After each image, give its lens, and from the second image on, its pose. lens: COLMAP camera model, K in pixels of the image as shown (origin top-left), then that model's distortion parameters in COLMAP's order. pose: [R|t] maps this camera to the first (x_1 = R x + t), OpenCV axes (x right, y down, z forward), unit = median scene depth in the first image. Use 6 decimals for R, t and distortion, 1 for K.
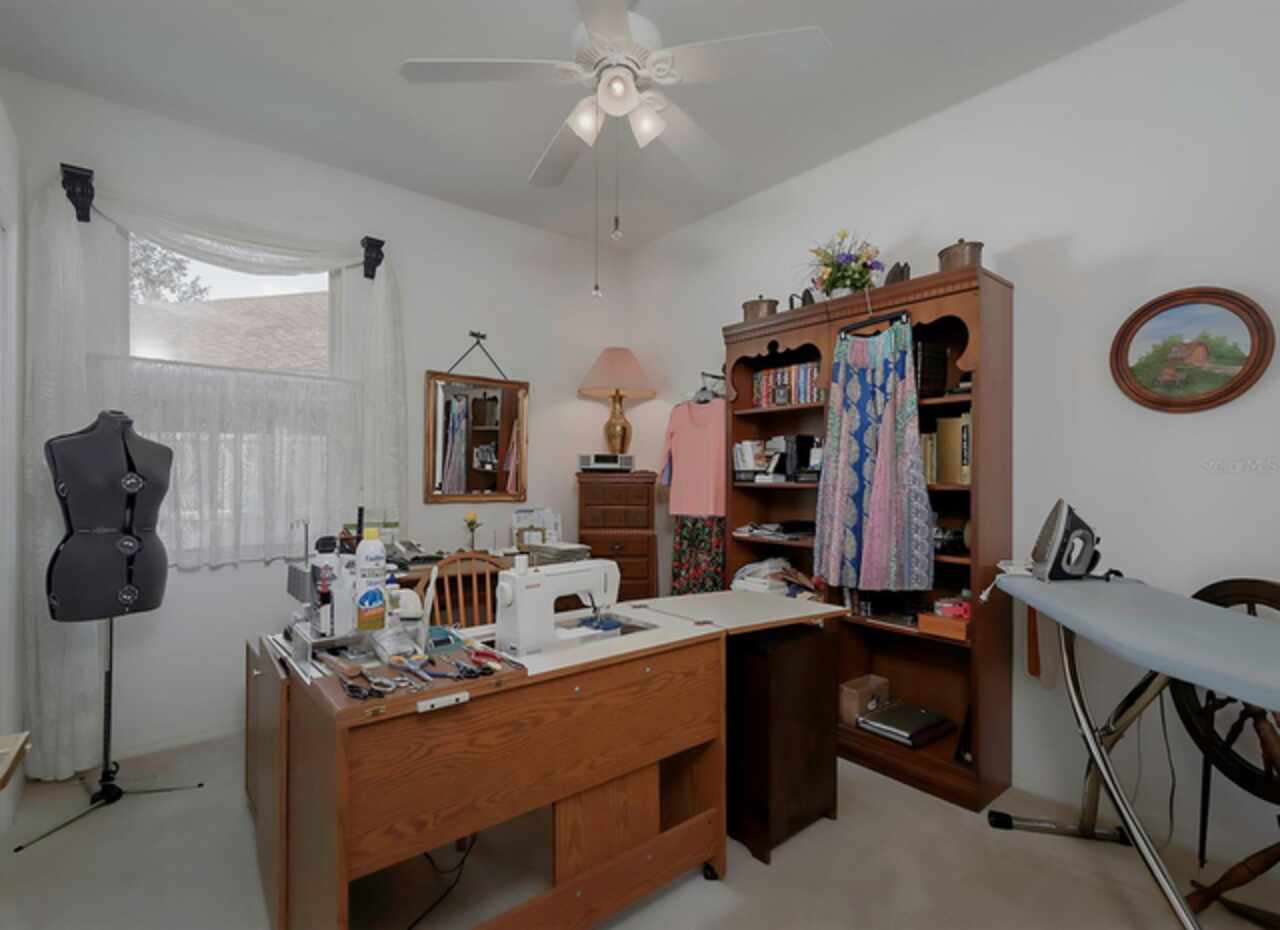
lens RADIAL K [[603.7, 0, 636.1], [0, 603.7, 476.0], [0, 0, 1]] dist [-0.000042, 0.000483]
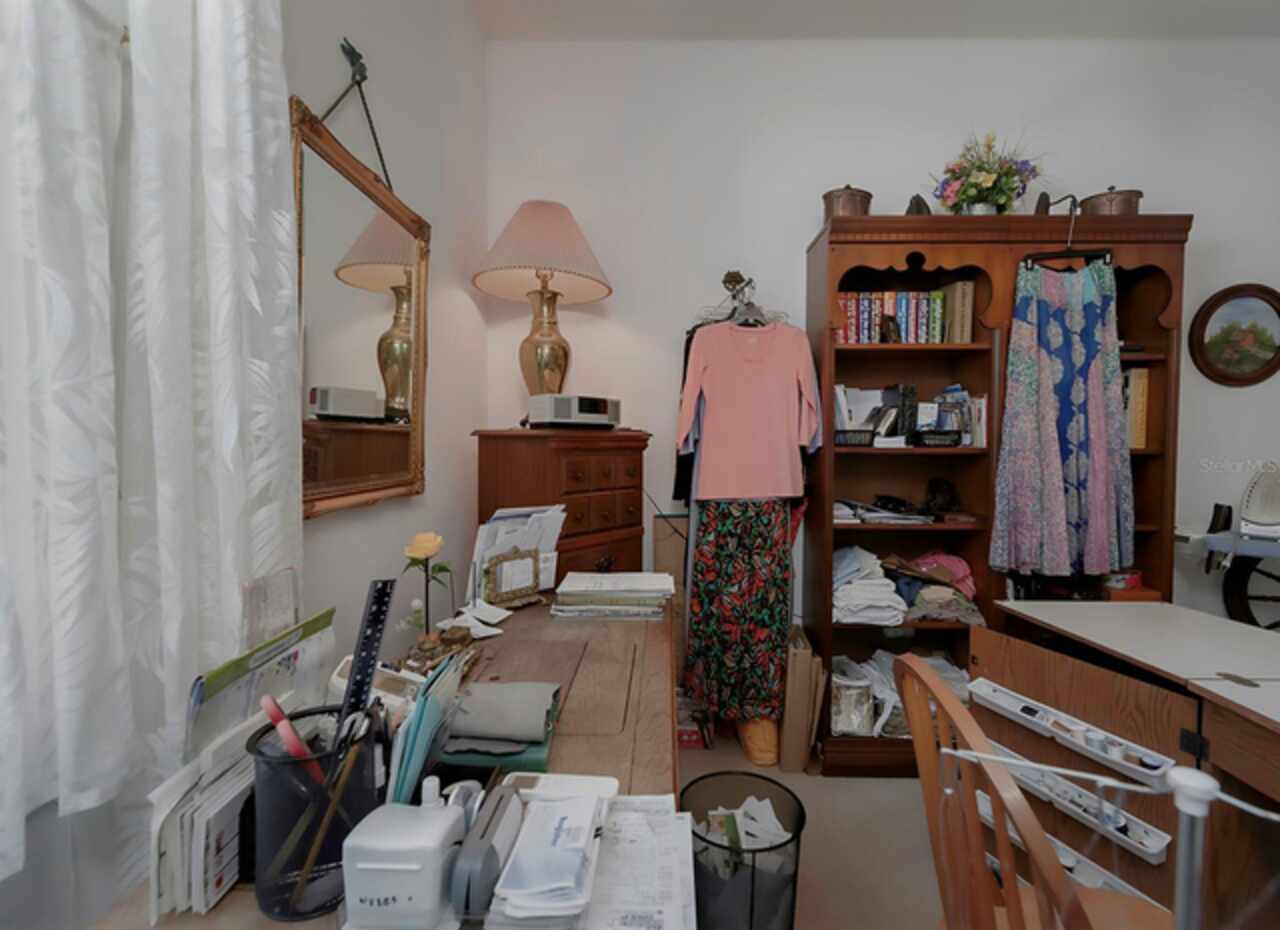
lens RADIAL K [[606.2, 0, 609.7], [0, 606.2, 455.9], [0, 0, 1]] dist [0.001191, 0.000218]
pose [[0.647381, -0.023495, 0.761804, -0.561018], [-0.003761, 0.999414, 0.034020, -0.001990], [-0.762157, -0.024889, 0.646914, 0.783367]]
